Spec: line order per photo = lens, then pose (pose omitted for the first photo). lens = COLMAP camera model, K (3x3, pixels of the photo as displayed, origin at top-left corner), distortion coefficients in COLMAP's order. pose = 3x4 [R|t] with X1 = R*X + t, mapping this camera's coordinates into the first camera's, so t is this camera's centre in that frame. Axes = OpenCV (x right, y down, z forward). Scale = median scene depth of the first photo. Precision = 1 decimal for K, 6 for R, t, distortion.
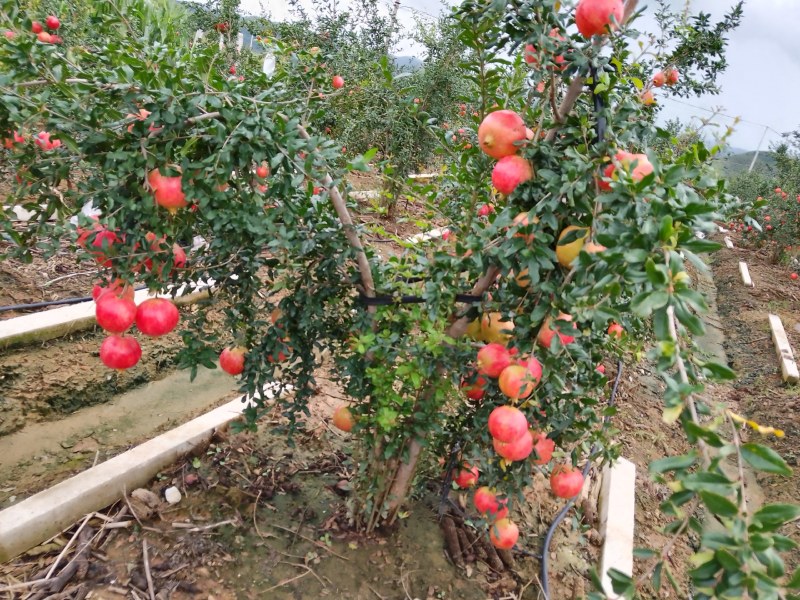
lens RADIAL K [[619.4, 0, 399.9], [0, 619.4, 300.7], [0, 0, 1]] dist [-0.015377, -0.008187]
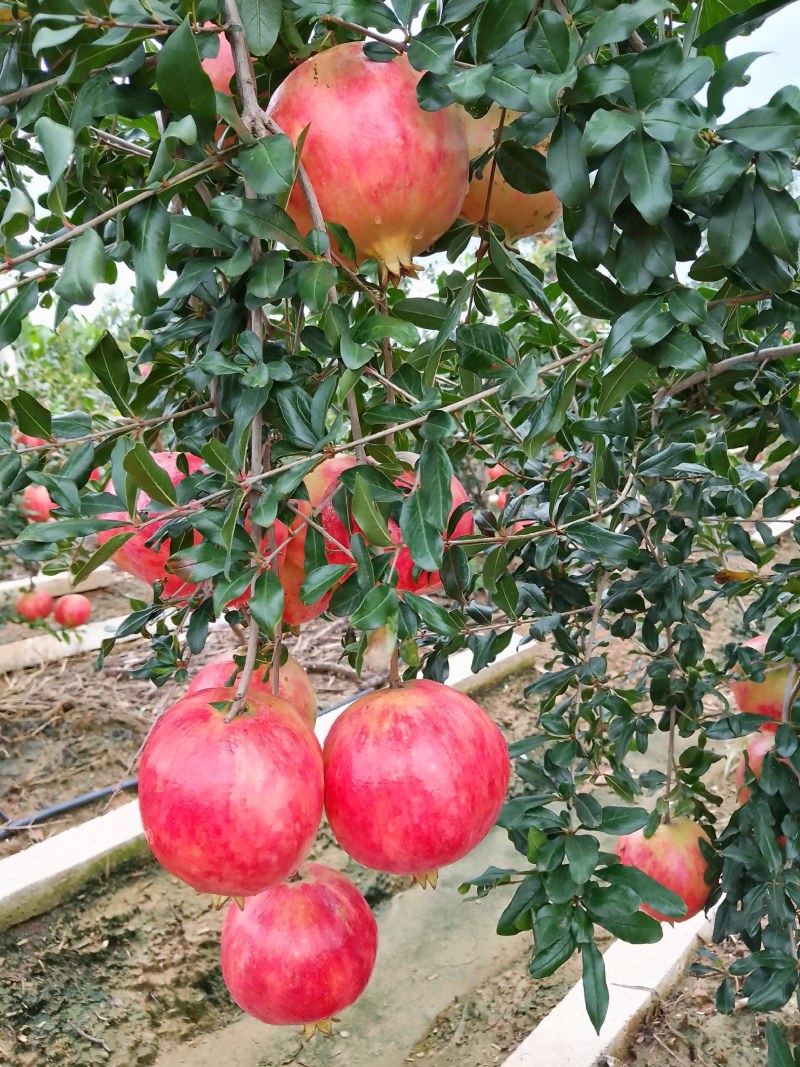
lens RADIAL K [[826.1, 0, 400.1], [0, 826.1, 533.4], [0, 0, 1]] dist [-0.015377, -0.008187]
pose [[0.925931, -0.247923, -0.284932, -0.179455], [0.188402, 0.957023, -0.220479, 0.005086], [0.327349, 0.150467, 0.932846, 0.436606]]
